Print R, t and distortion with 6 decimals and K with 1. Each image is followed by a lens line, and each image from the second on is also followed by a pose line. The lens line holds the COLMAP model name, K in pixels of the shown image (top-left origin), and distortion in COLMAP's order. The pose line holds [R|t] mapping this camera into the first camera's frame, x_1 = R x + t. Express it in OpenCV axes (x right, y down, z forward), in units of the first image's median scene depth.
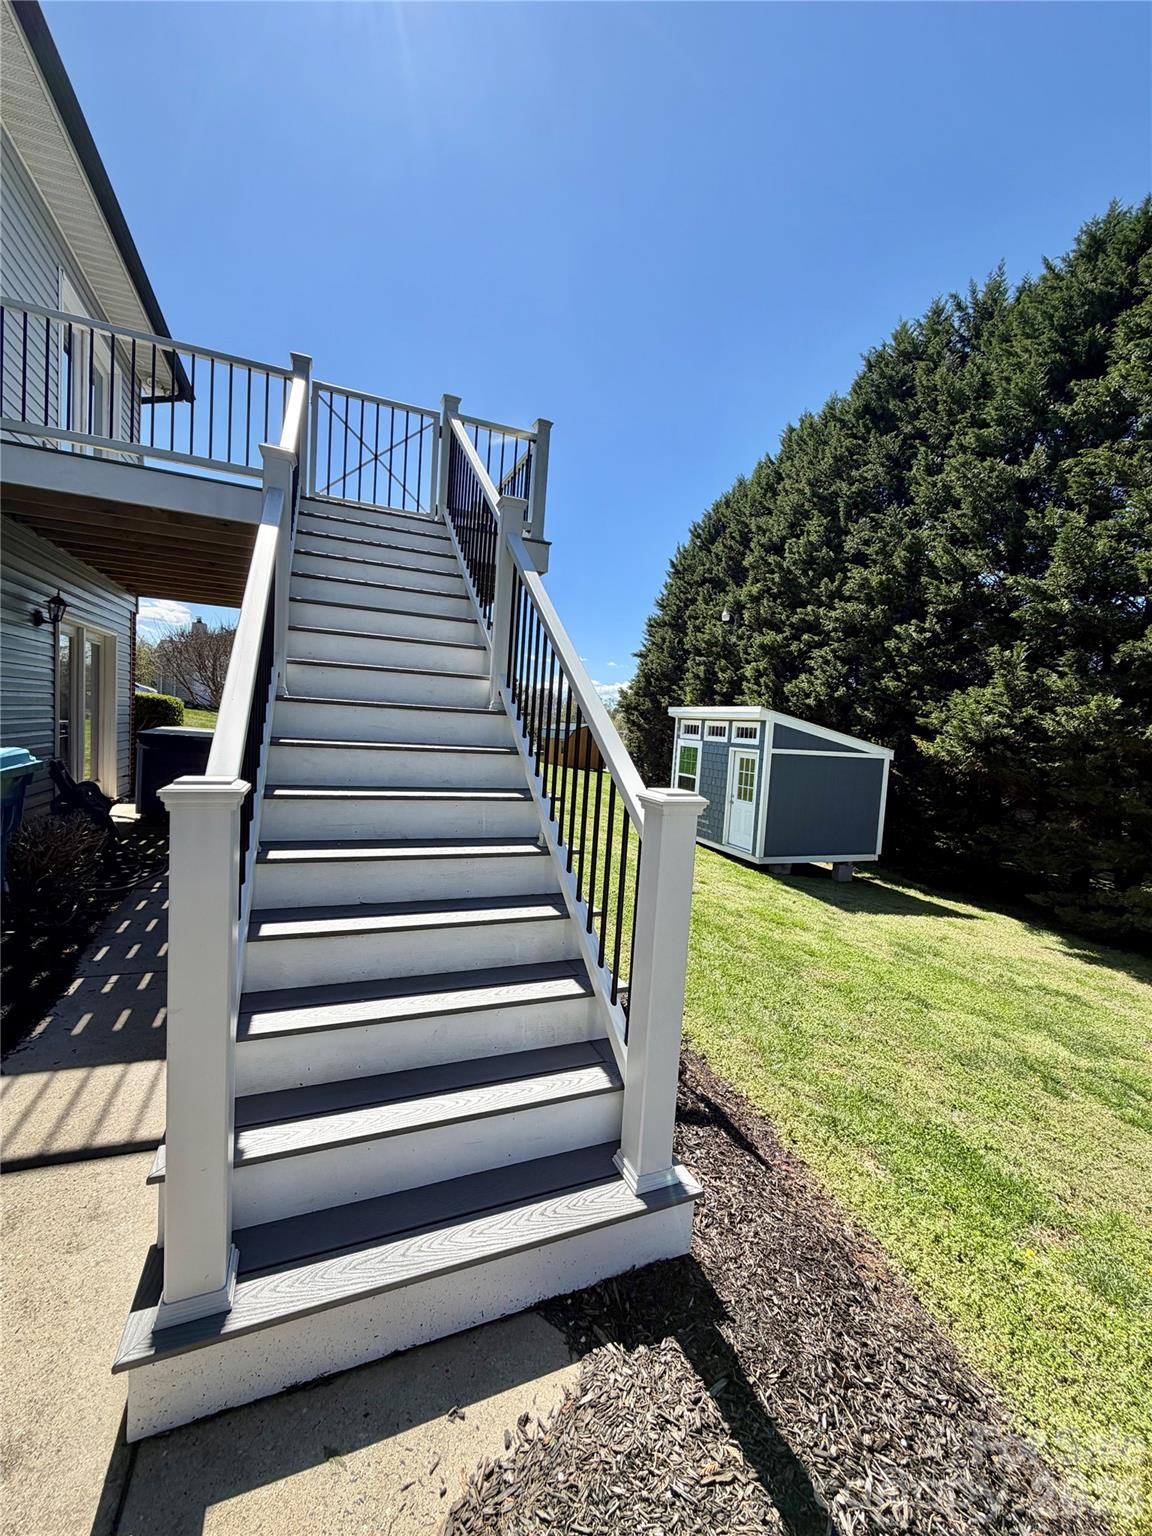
lens RADIAL K [[614.5, 0, 572.6], [0, 614.5, 764.2], [0, 0, 1]] dist [0.000277, -0.000106]
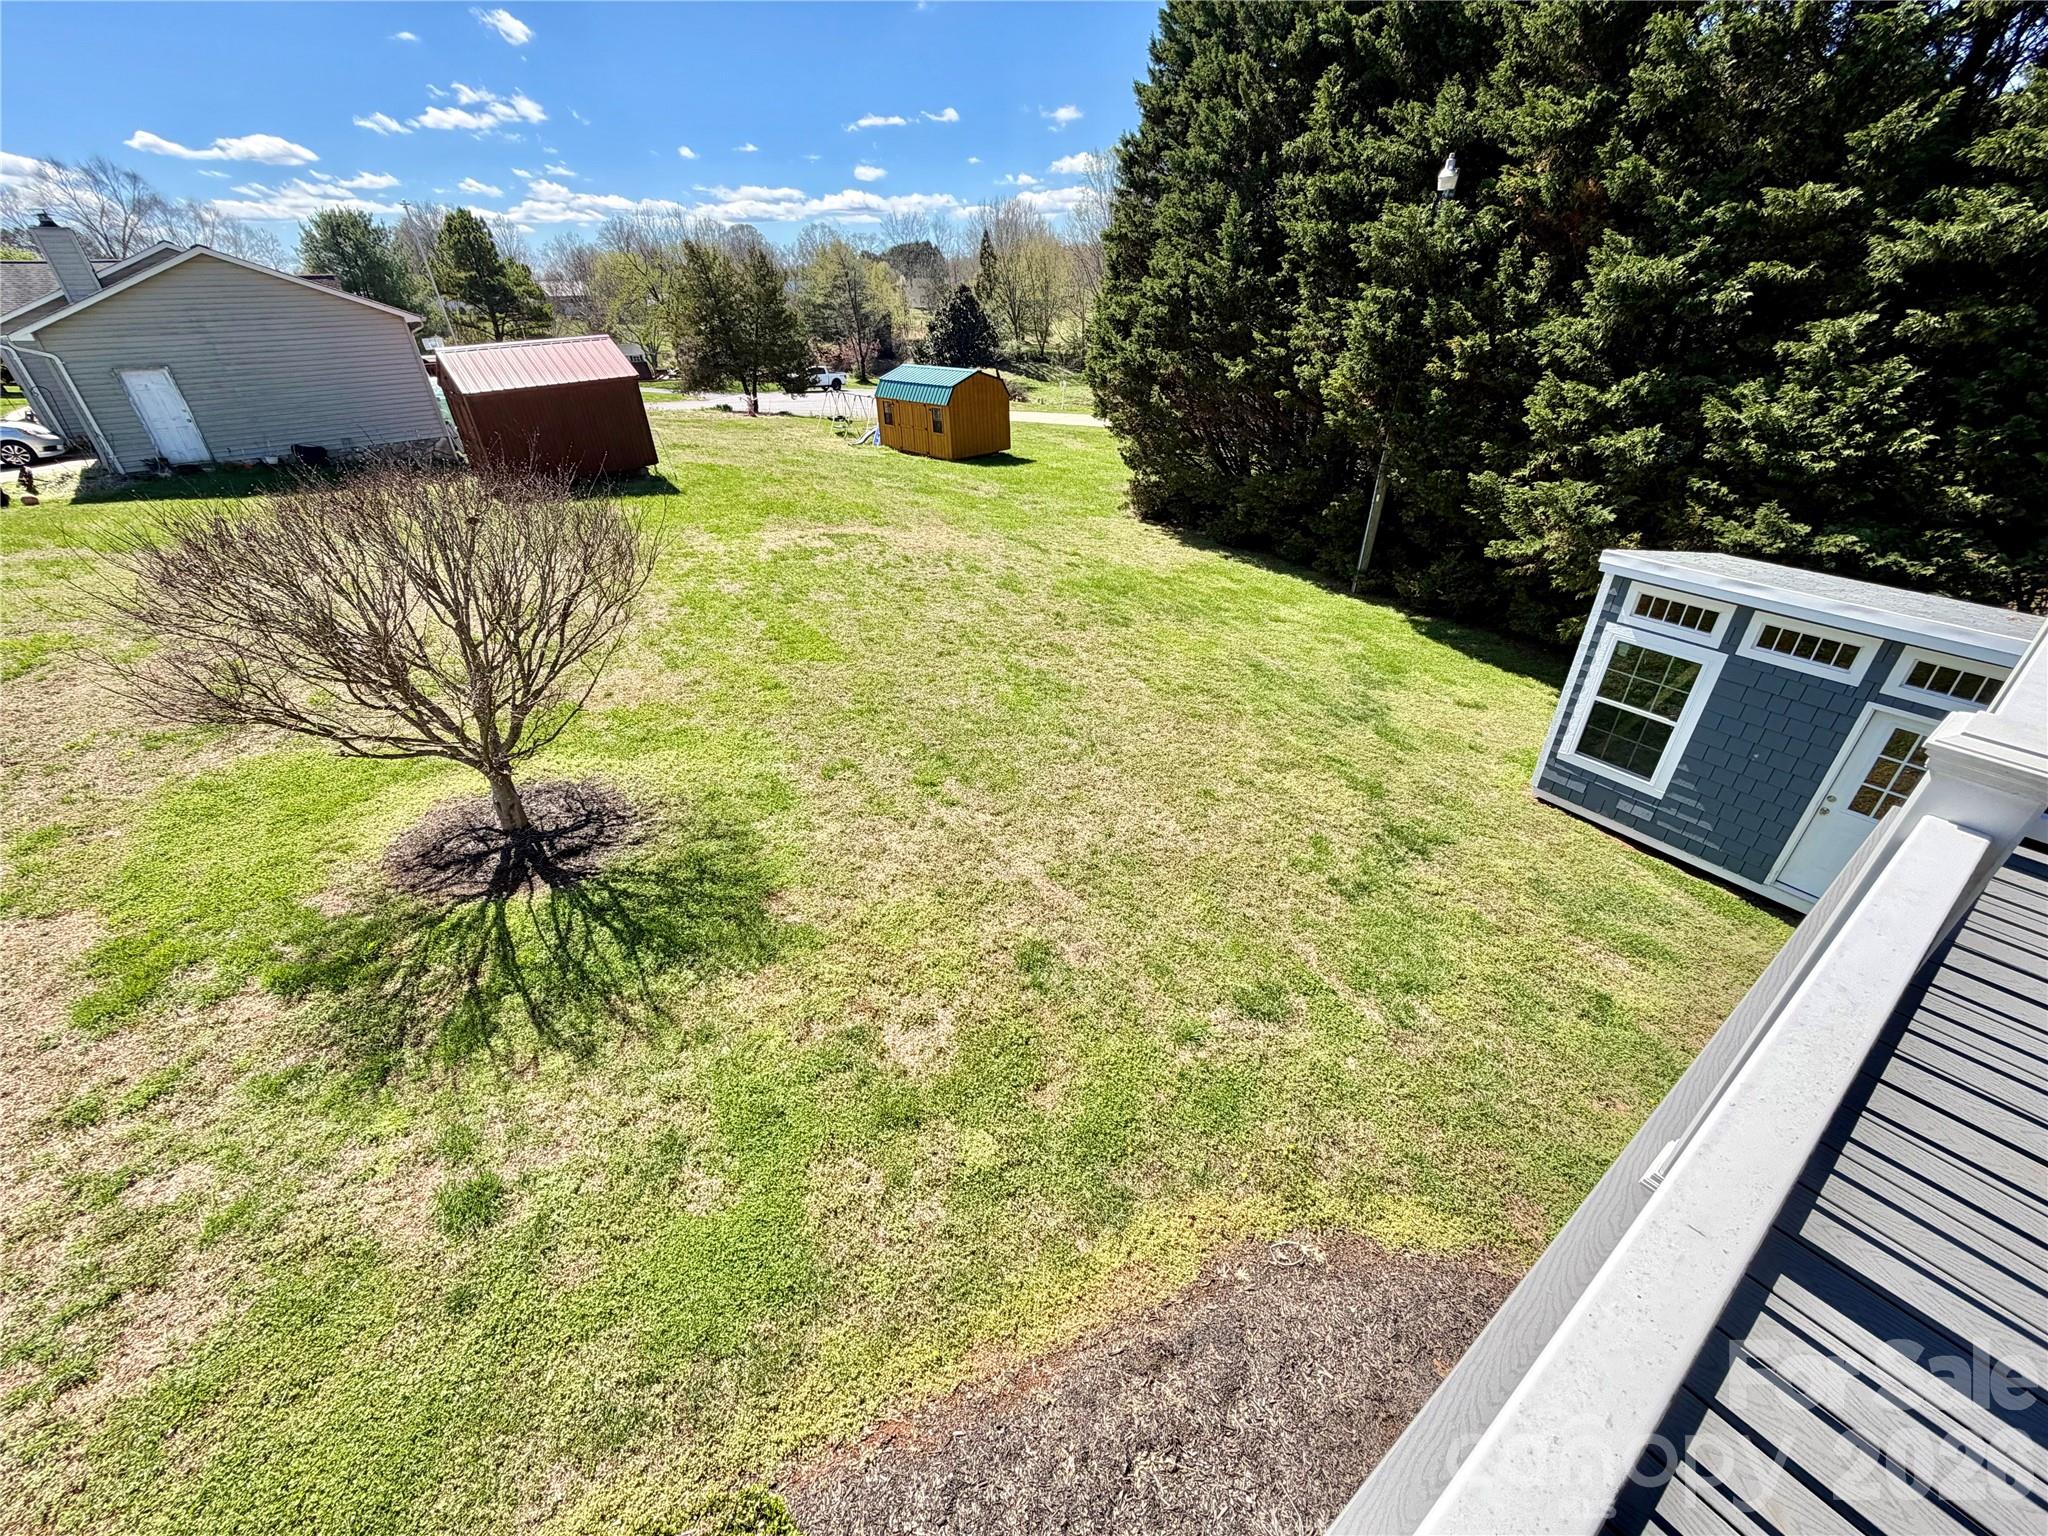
lens RADIAL K [[819.3, 0, 1020.3], [0, 819.3, 765.2], [0, 0, 1]] dist [0.000277, -0.000106]
pose [[0.966242, -0.198691, 0.164008, -0.365108], [0.099843, 0.875620, 0.472568, -0.283935], [-0.237503, -0.440240, 0.865899, 0.589655]]
